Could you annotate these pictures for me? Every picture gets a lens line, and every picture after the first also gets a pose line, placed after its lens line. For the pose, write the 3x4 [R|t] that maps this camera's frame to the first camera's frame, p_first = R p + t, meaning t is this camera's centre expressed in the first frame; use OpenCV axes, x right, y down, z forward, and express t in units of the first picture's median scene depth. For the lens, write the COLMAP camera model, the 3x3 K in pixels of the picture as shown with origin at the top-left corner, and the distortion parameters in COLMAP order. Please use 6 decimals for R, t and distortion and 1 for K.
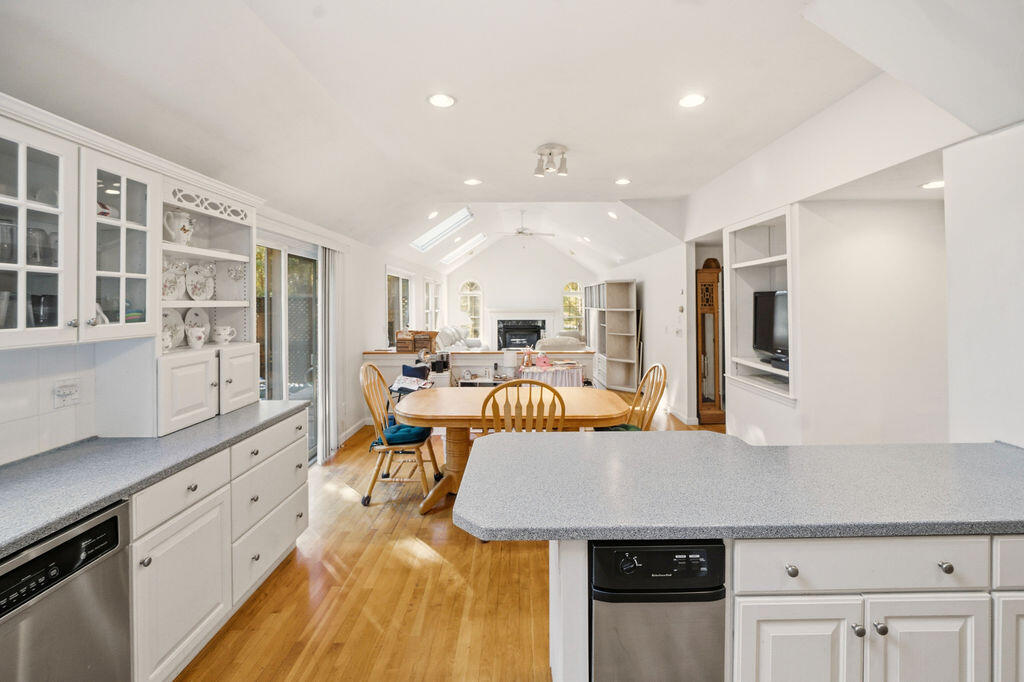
lens RADIAL K [[439.3, 0, 524.1], [0, 439.3, 293.6], [0, 0, 1]] dist [-0.030356, 0.004847]
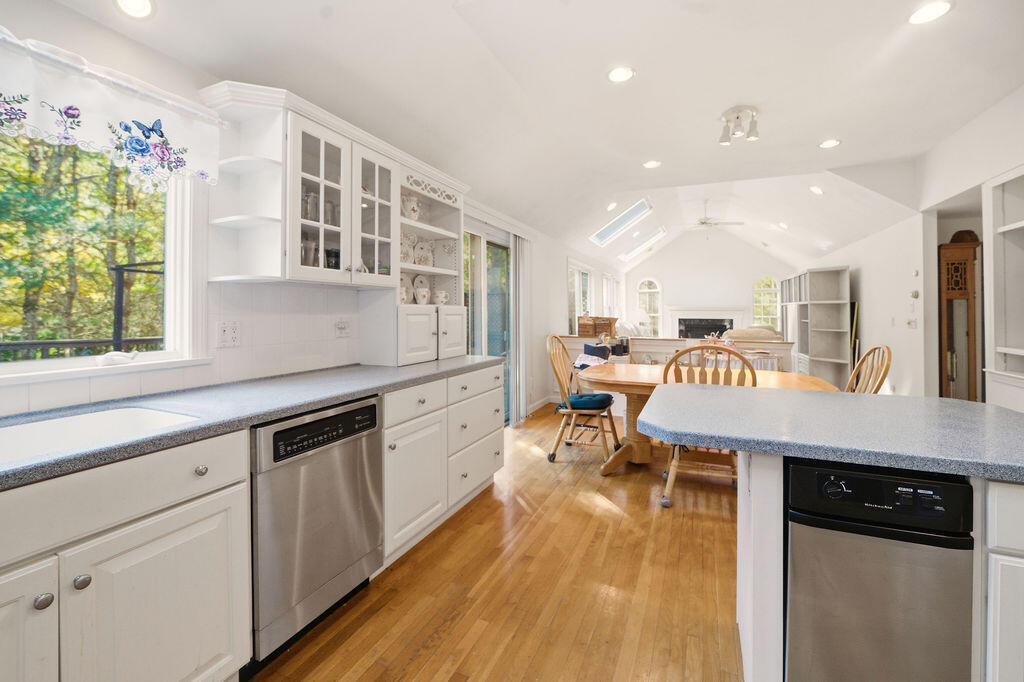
lens RADIAL K [[439.3, 0, 523.2], [0, 439.3, 301.3], [0, 0, 1]] dist [-0.030356, 0.004847]
pose [[0.920821, -0.003794, -0.389966, -0.001882], [0.001697, 0.999982, -0.005721, 0.114711], [0.389981, 0.004606, 0.920811, -0.040104]]
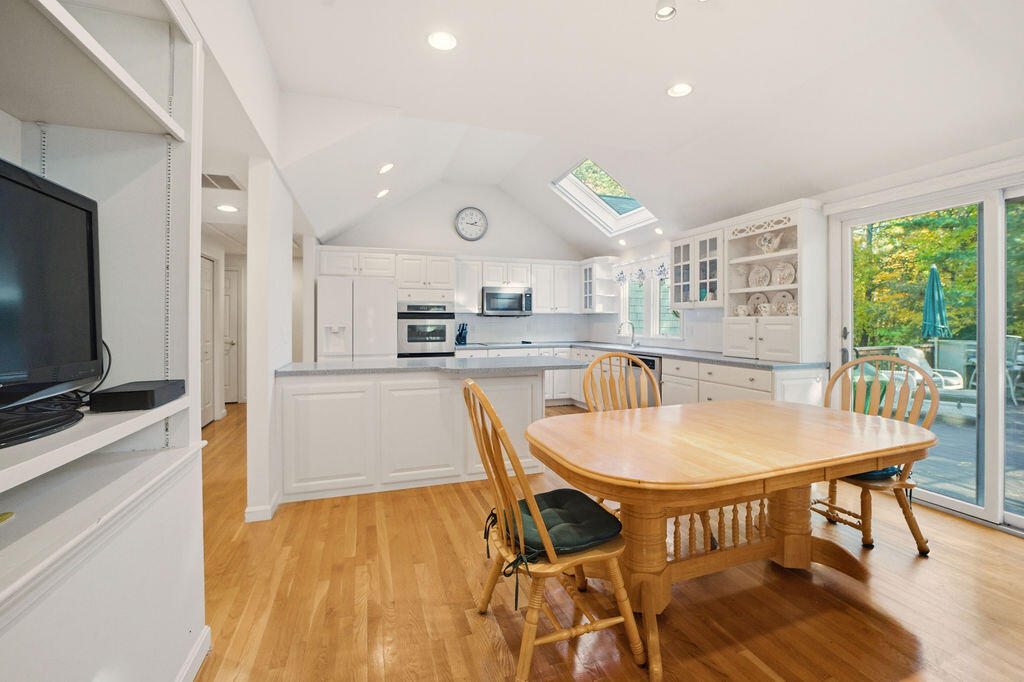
lens RADIAL K [[439.3, 0, 510.0], [0, 439.3, 318.7], [0, 0, 1]] dist [-0.030356, 0.004847]
pose [[-0.950731, 0.002312, -0.310007, 0.603796], [0.009204, 0.999742, -0.020771, 0.148571], [0.309879, -0.022601, -0.950507, 2.110366]]
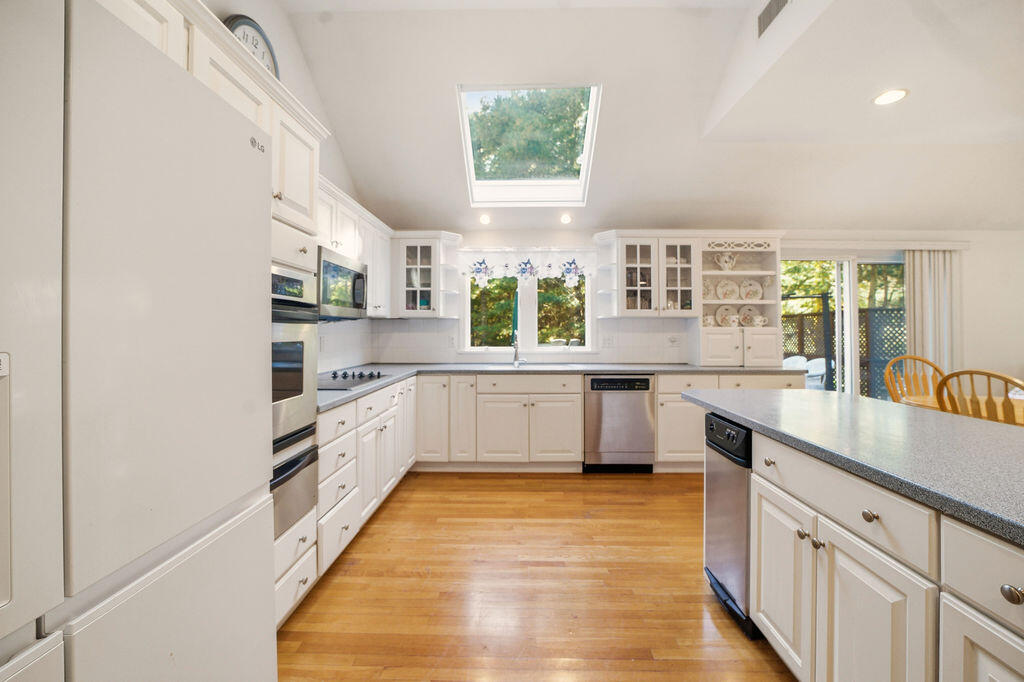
lens RADIAL K [[422.3, 0, 511.6], [0, 422.3, 324.8], [0, 0, 1]] dist [-0.028911, 0.002917]
pose [[-0.021345, -0.009553, -0.999727, 0.914722], [0.013963, 0.999854, -0.009853, 0.112665], [0.999675, -0.014169, -0.021209, 0.123194]]
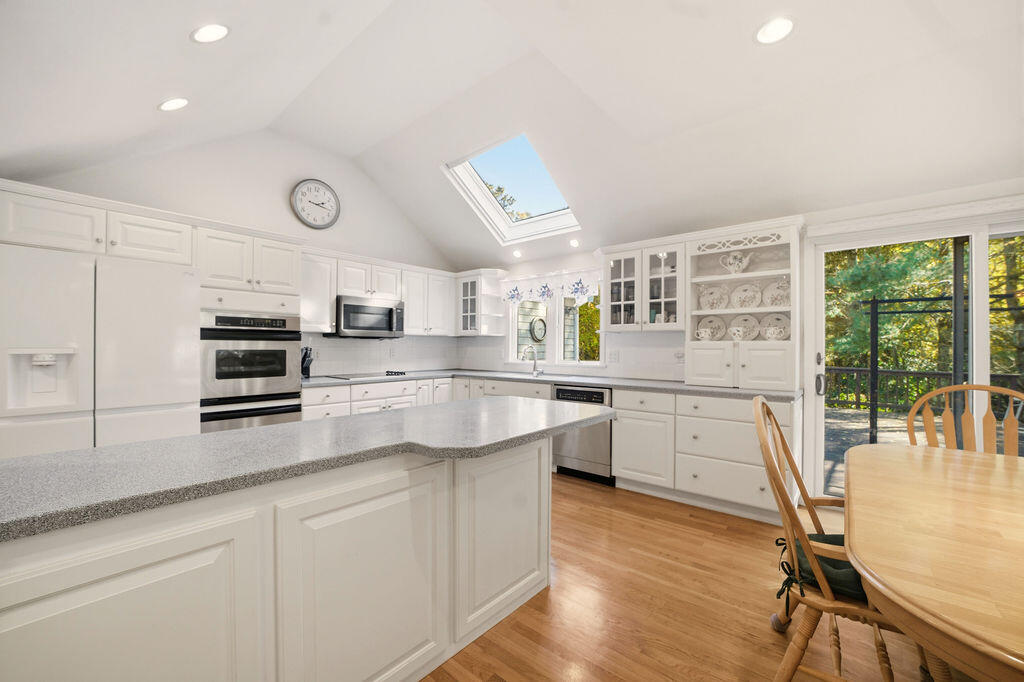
lens RADIAL K [[403.4, 0, 515.6], [0, 403.4, 344.7], [0, 0, 1]] dist [-0.023061, 0.001155]
pose [[-0.650951, -0.001401, -0.759118, 0.730658], [0.010589, 0.999884, -0.010926, 0.135421], [0.759046, -0.015150, -0.650861, 1.242155]]
